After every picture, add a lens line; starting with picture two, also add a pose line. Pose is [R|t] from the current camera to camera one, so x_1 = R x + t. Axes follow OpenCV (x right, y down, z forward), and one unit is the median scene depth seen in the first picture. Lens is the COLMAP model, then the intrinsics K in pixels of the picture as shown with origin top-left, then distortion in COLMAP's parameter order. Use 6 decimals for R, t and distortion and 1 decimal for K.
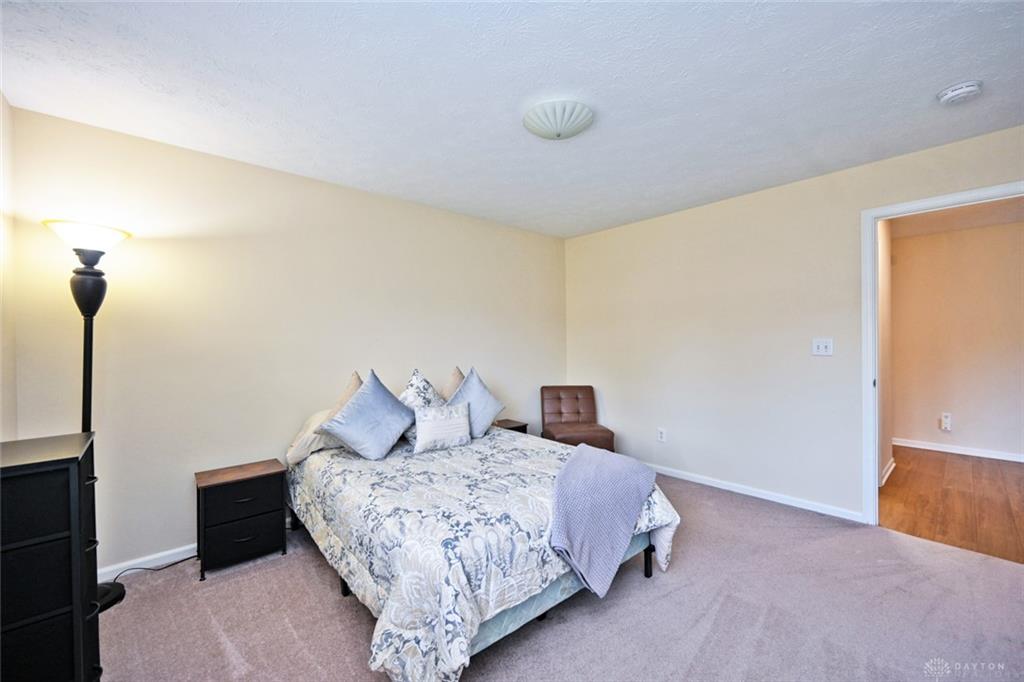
lens RADIAL K [[411.6, 0, 511.0], [0, 411.6, 333.9], [0, 0, 1]] dist [-0.004012, 0.001318]
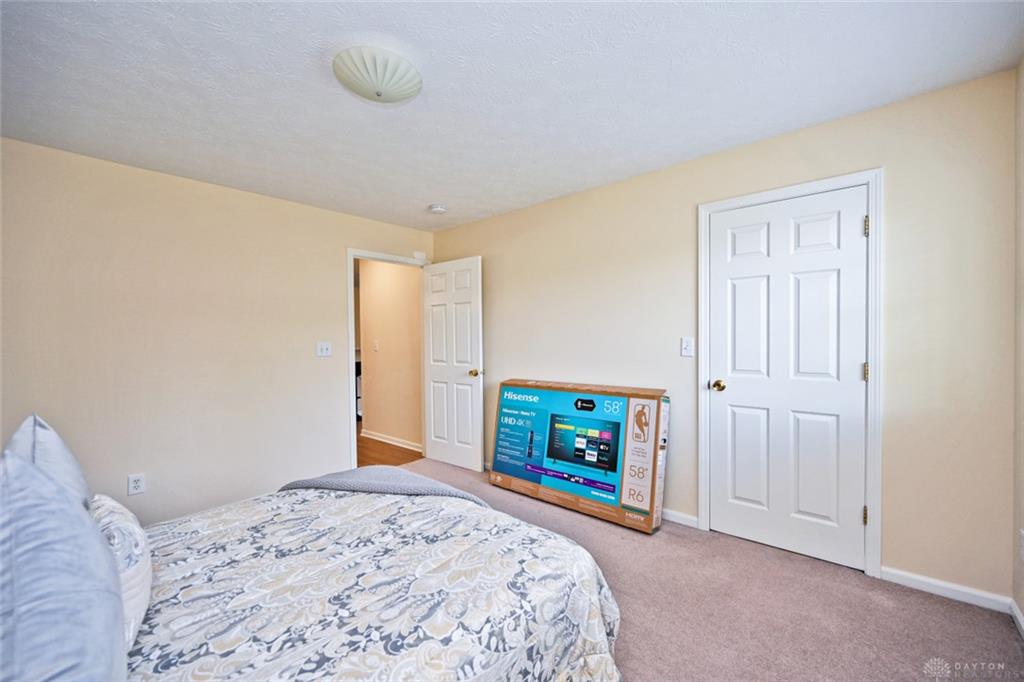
lens RADIAL K [[411.6, 0, 510.3], [0, 411.6, 345.8], [0, 0, 1]] dist [-0.004012, 0.001318]
pose [[-0.119427, -0.010753, 0.992785, -0.741512], [0.006920, 0.999908, 0.011662, 0.015947], [-0.992819, 0.008263, -0.119342, 0.844024]]
